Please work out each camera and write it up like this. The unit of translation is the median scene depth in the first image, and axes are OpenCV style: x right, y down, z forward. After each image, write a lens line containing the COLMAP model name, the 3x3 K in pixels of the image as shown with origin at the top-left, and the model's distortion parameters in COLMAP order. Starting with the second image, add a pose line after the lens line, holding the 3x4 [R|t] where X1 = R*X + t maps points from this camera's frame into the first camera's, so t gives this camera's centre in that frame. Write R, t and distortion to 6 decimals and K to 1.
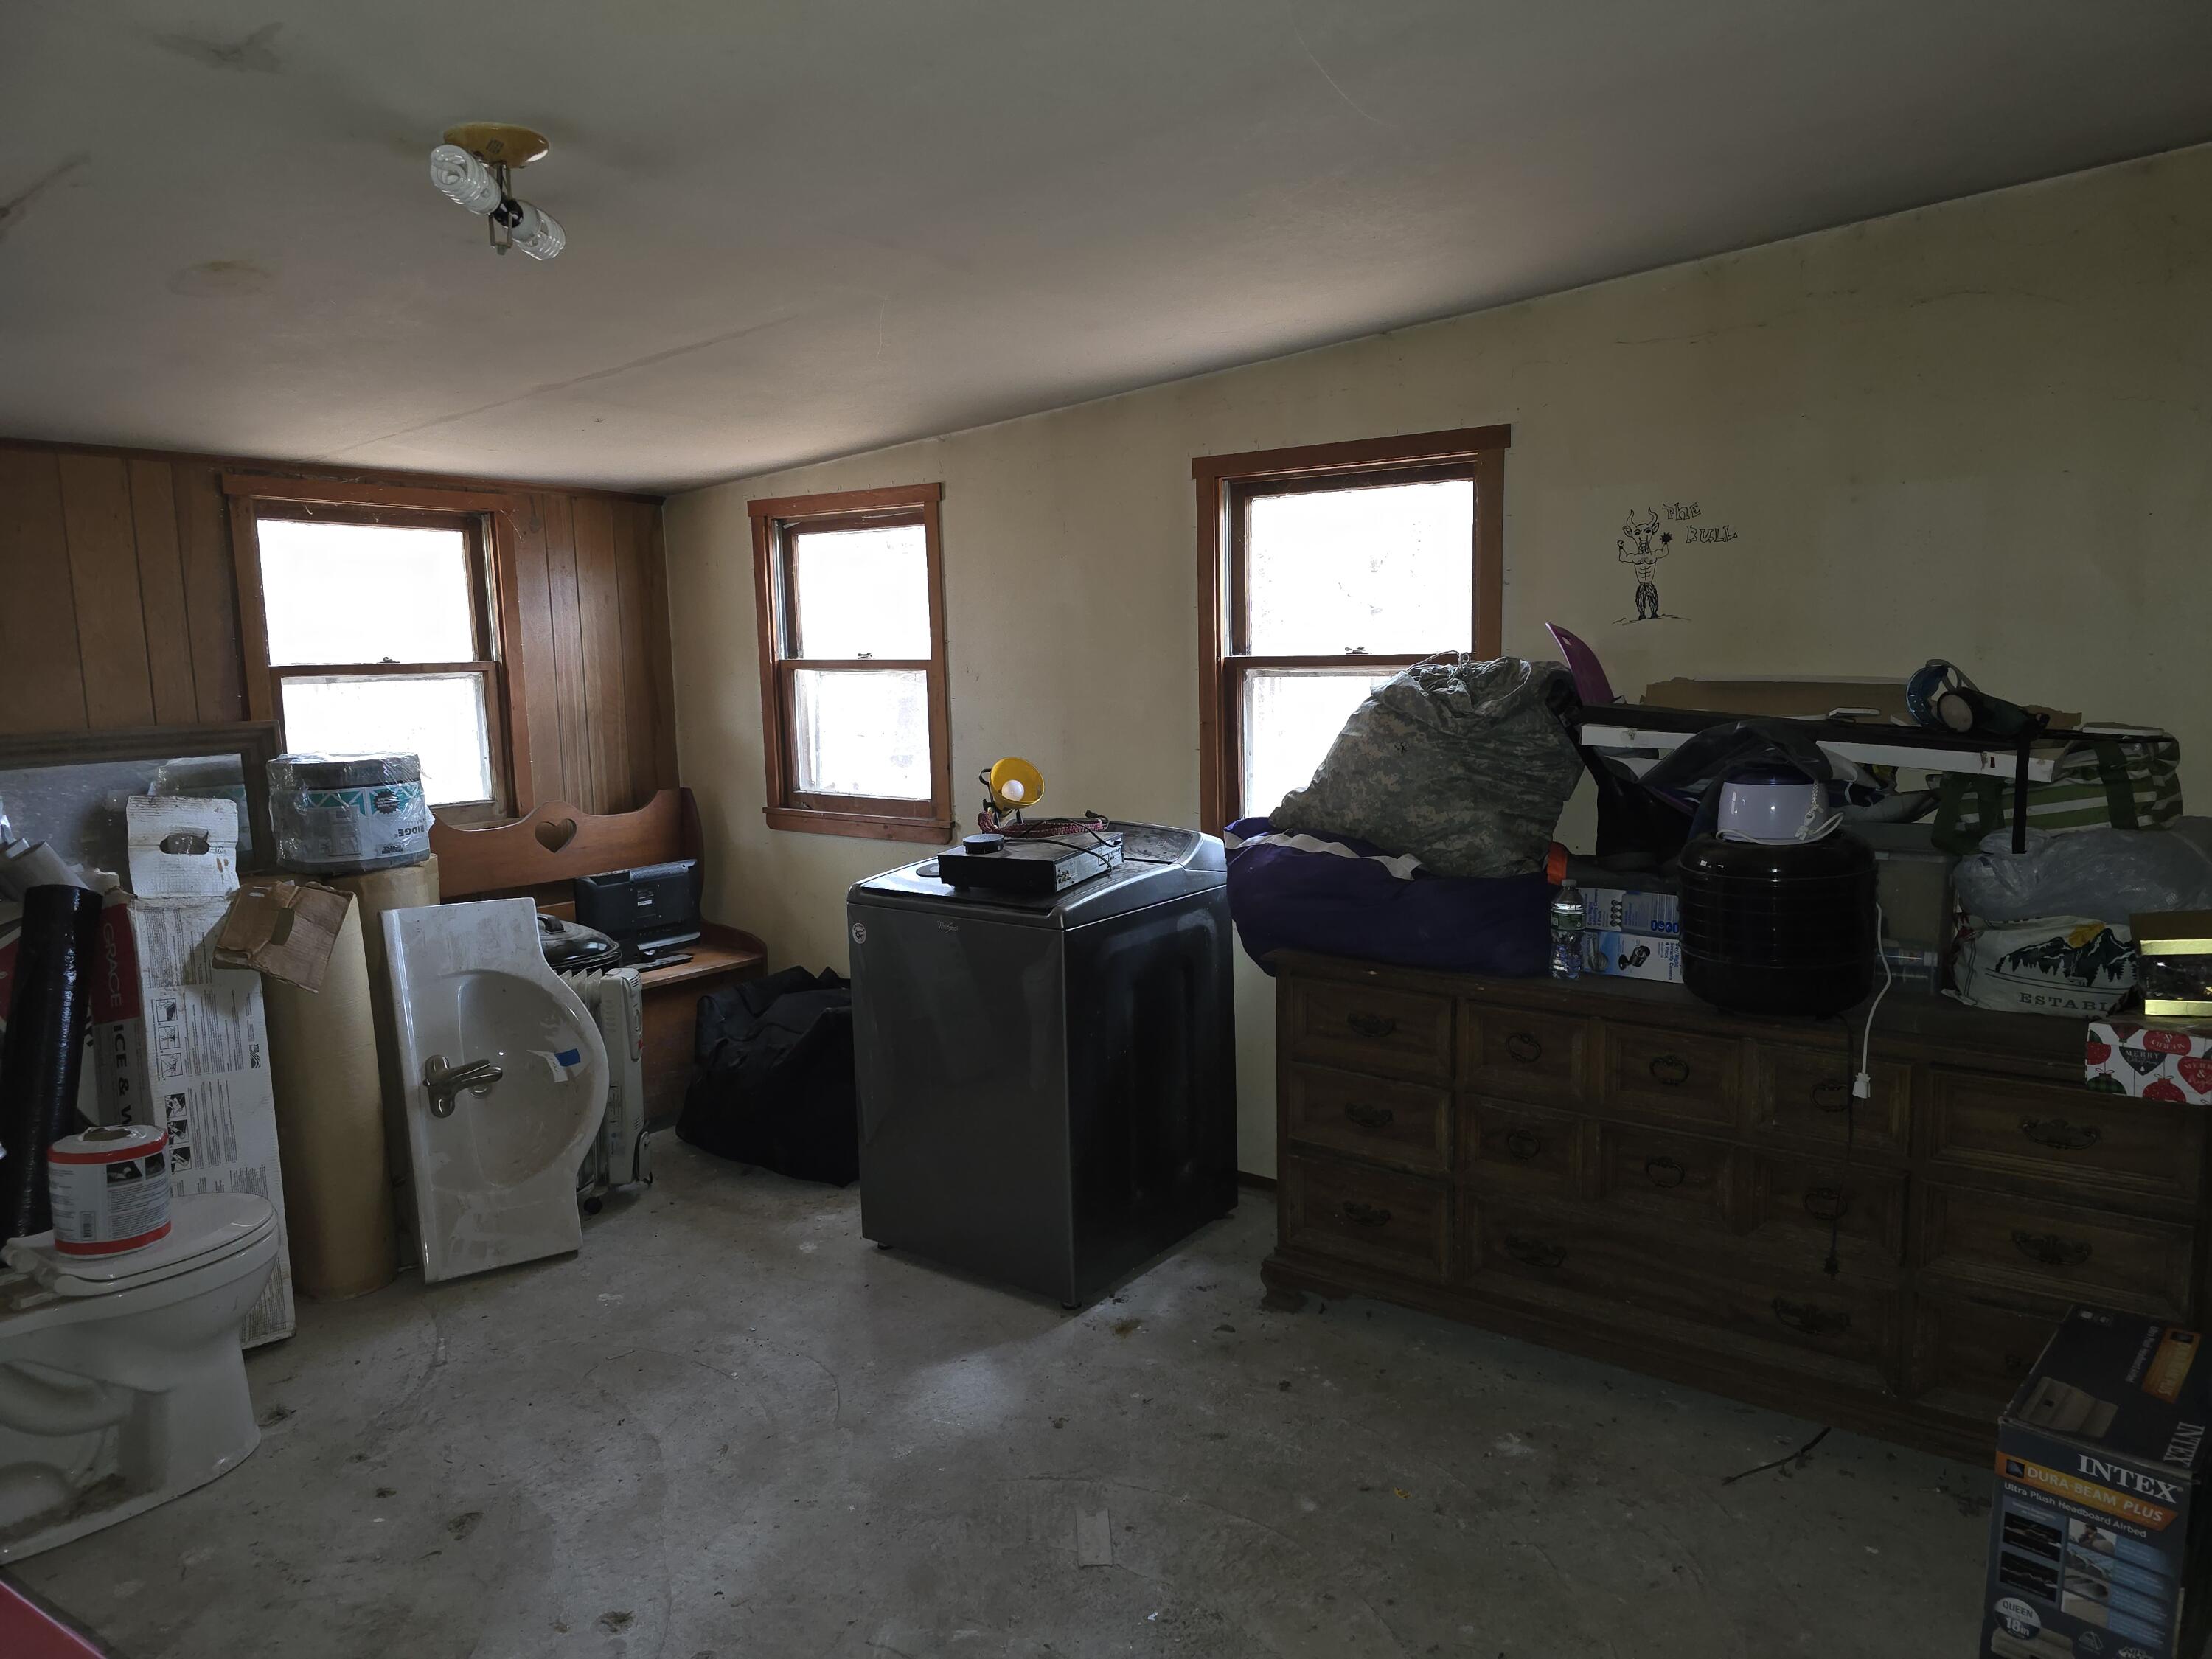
lens RADIAL K [[1497.6, 0, 1112.8], [0, 1497.6, 829.8], [0, 0, 1]] dist [0.032471, -0.036363]
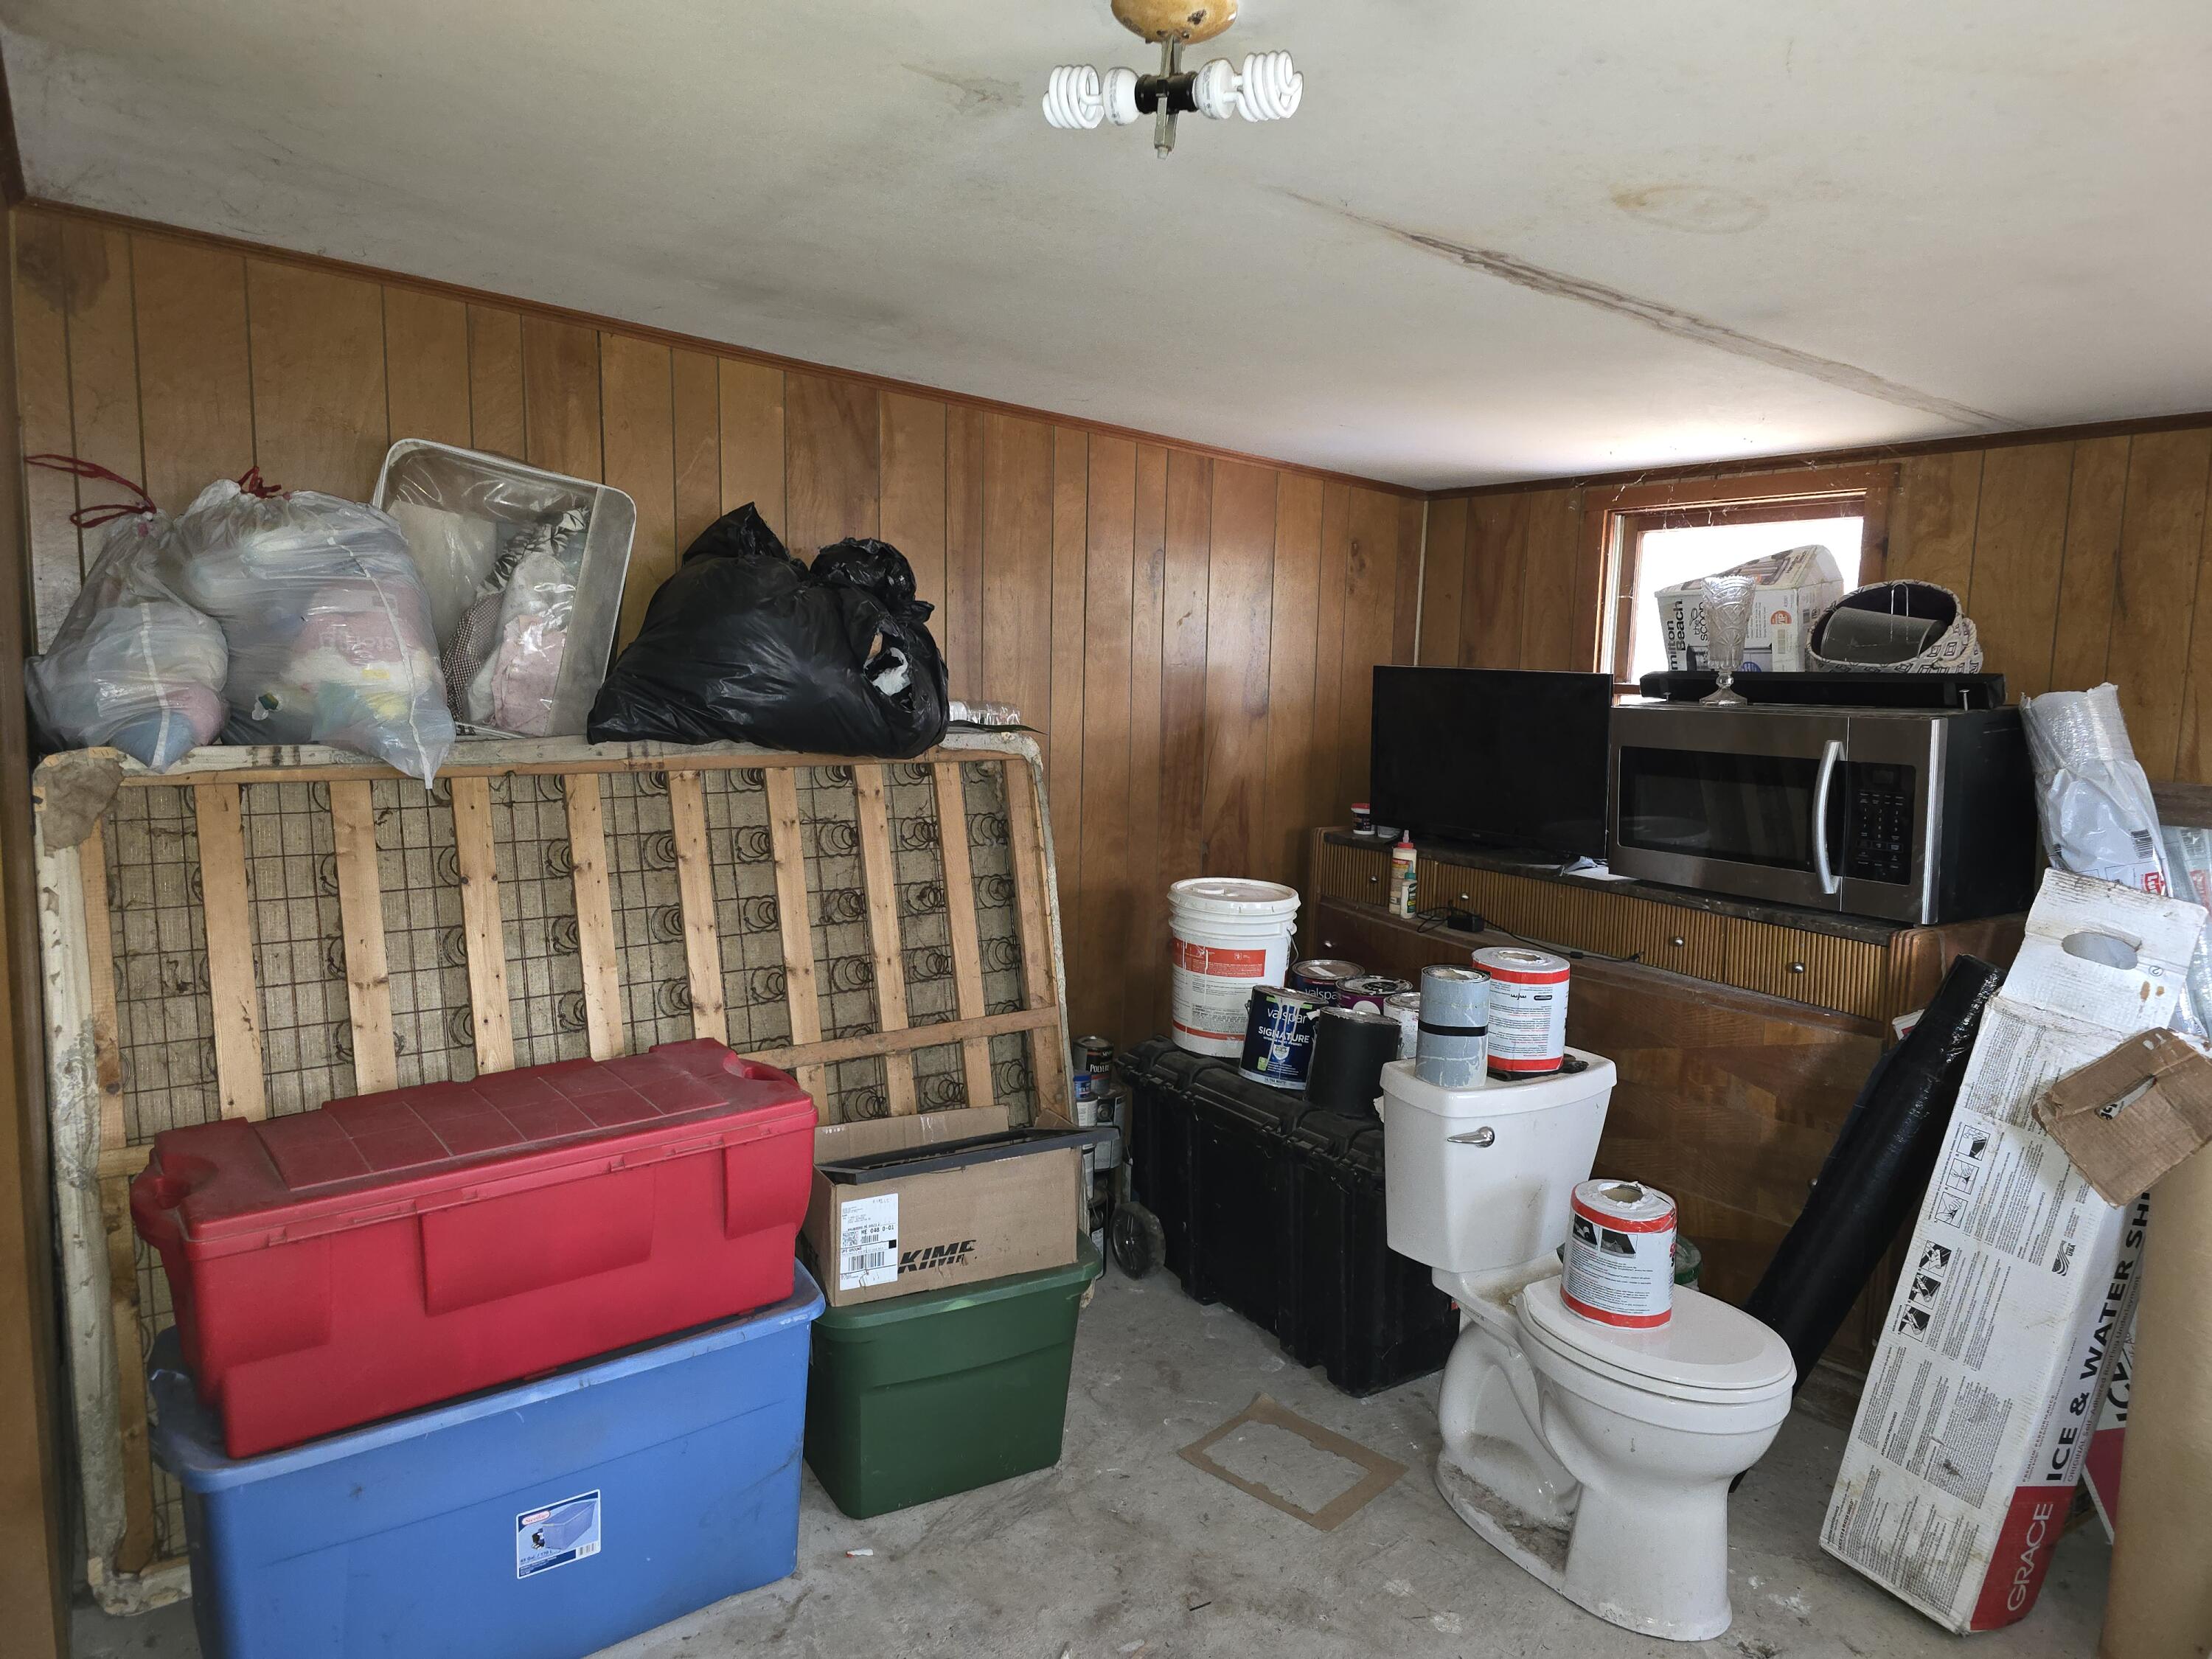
lens RADIAL K [[1497.6, 0, 1112.8], [0, 1497.6, 829.8], [0, 0, 1]] dist [0.032471, -0.036363]
pose [[-0.362728, 0.118577, -0.924320, 0.225727], [-0.136828, 0.974345, 0.178689, -0.113538], [0.921795, 0.191289, -0.337197, 0.819006]]
